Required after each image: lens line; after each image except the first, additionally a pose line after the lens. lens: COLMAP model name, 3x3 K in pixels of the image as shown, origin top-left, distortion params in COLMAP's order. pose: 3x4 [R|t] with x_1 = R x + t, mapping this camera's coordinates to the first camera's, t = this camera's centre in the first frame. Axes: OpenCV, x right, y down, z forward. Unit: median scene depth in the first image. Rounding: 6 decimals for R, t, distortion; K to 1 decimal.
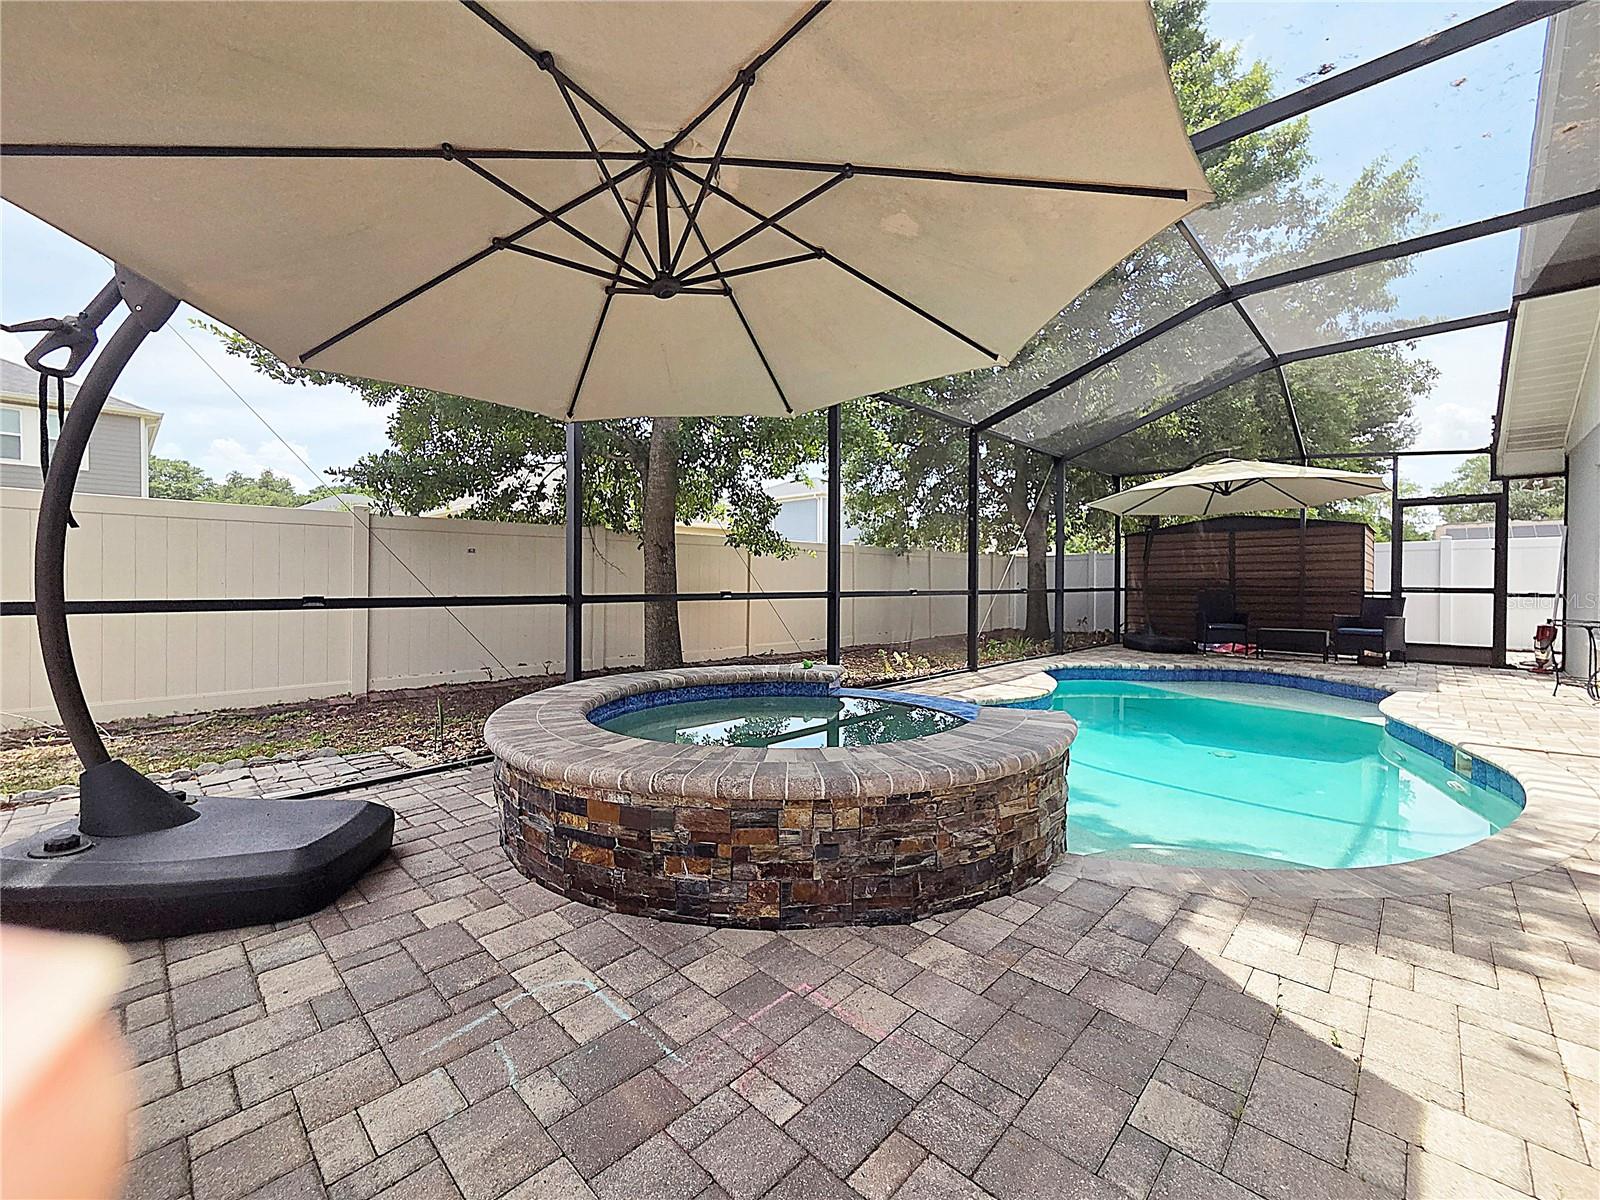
lens RADIAL K [[656.2, 0, 792.5], [0, 656.2, 588.0], [0, 0, 1]] dist [-0.000298, 0.000042]
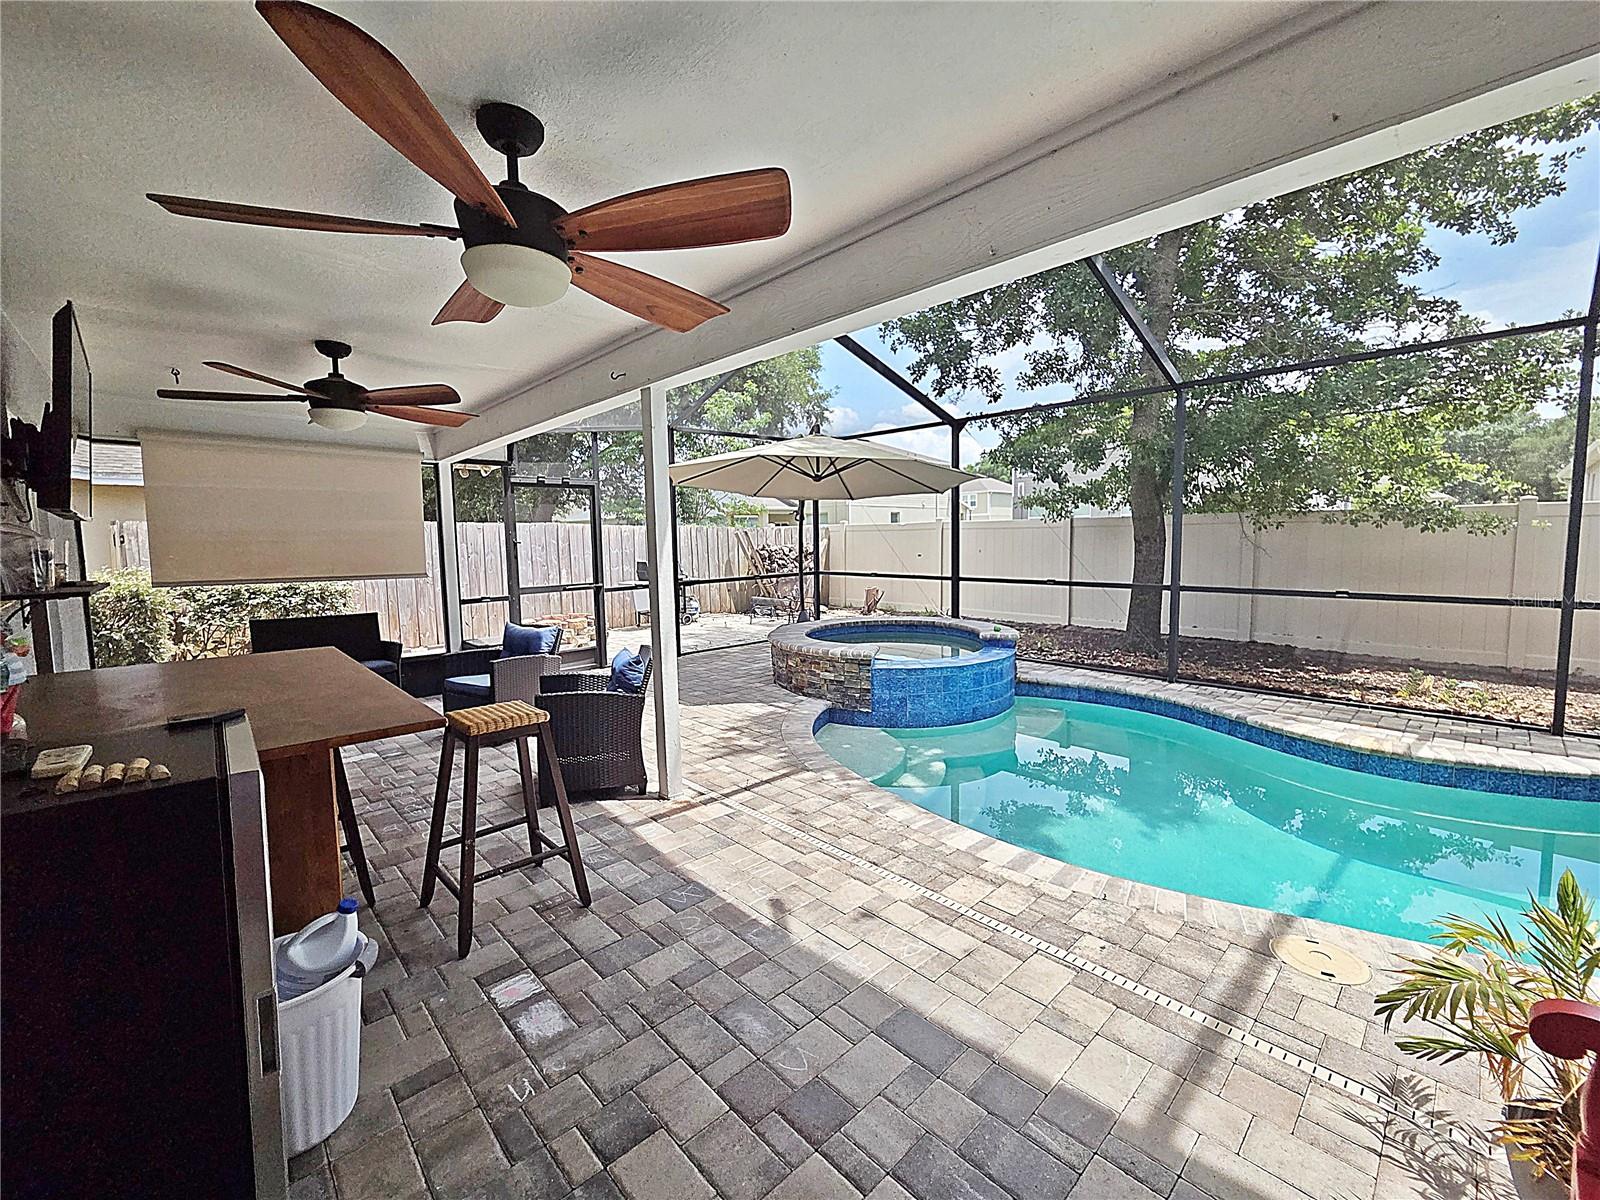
lens RADIAL K [[656.2, 0, 797.6], [0, 656.2, 593.1], [0, 0, 1]] dist [-0.000298, 0.000042]
pose [[-0.040441, 0.083080, -0.995722, 0.689812], [0.005398, 0.996541, 0.082929, -0.043716], [0.999167, -0.002021, -0.040750, 0.251616]]
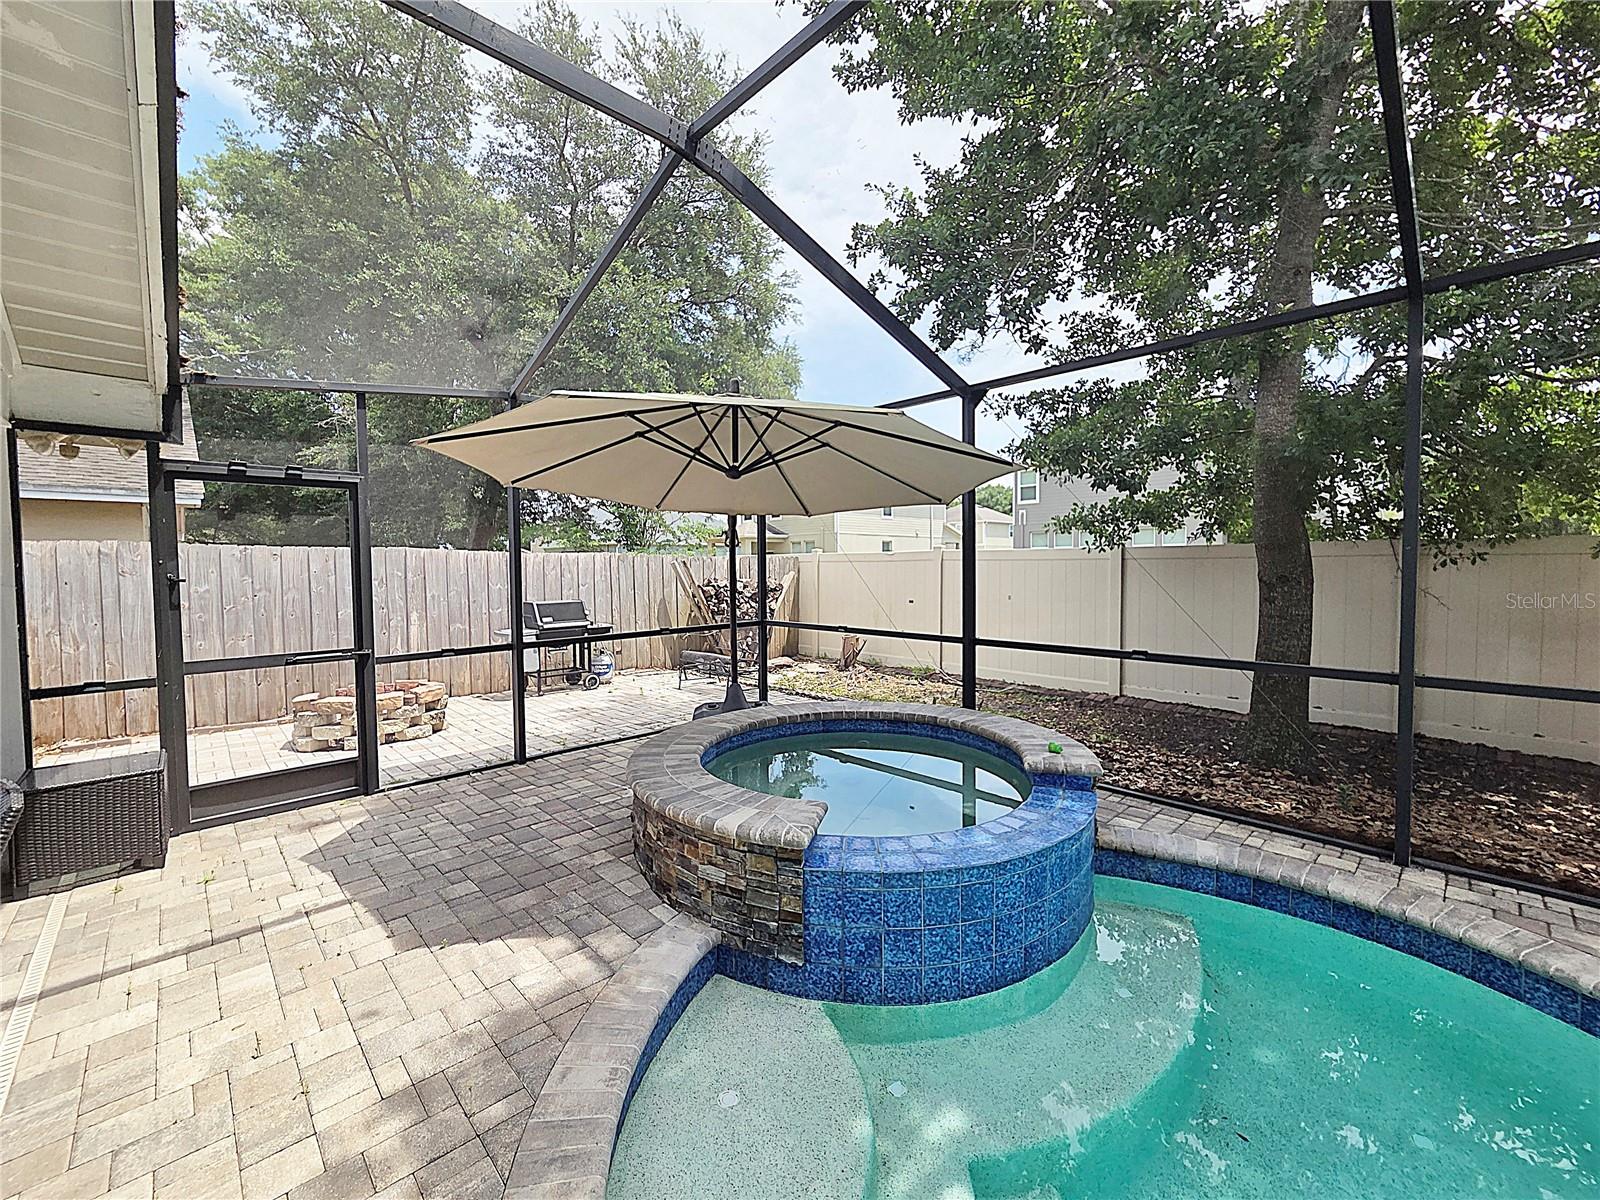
lens RADIAL K [[656.2, 0, 791.4], [0, 656.2, 597.6], [0, 0, 1]] dist [-0.000298, 0.000042]
pose [[-0.039601, 0.045998, -0.998156, 0.374087], [-0.001988, 0.998934, 0.046113, -0.049488], [0.999214, 0.003810, -0.039467, 0.297667]]
